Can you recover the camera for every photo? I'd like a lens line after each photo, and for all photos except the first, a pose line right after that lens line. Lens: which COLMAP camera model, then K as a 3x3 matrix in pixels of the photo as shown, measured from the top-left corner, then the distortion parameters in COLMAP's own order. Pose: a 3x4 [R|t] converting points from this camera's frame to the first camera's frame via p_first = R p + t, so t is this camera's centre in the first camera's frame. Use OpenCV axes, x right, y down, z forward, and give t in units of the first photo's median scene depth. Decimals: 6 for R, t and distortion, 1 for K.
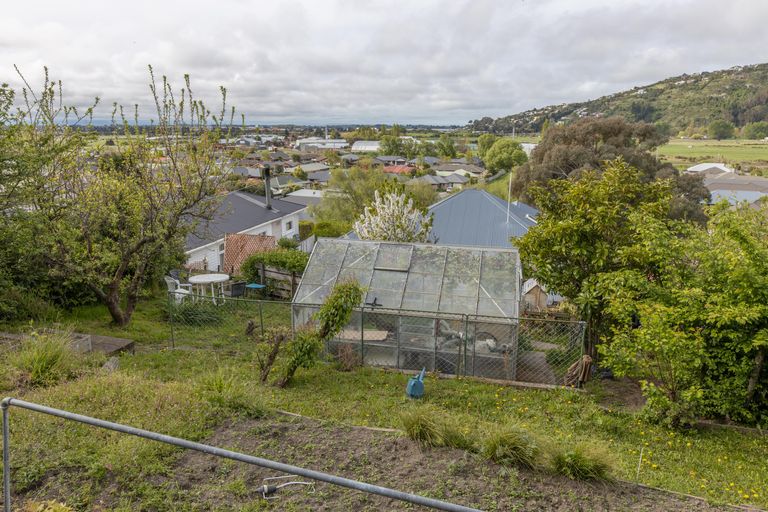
lens RADIAL K [[551.4, 0, 362.4], [0, 551.4, 259.6], [0, 0, 1]] dist [0.014474, -0.008893]
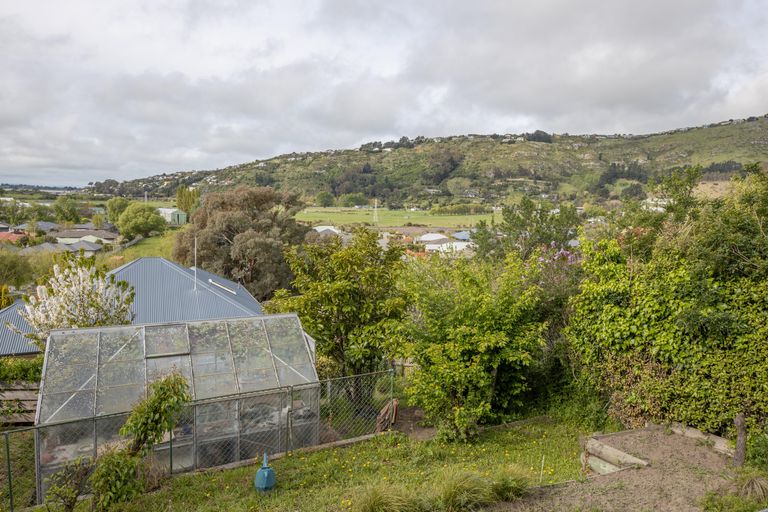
lens RADIAL K [[551.4, 0, 365.1], [0, 551.4, 258.4], [0, 0, 1]] dist [0.014474, -0.008893]
pose [[0.728932, -0.054184, 0.682439, -0.113452], [0.130616, 0.989558, -0.060946, -0.014407], [-0.672010, 0.133563, 0.728398, 0.053387]]
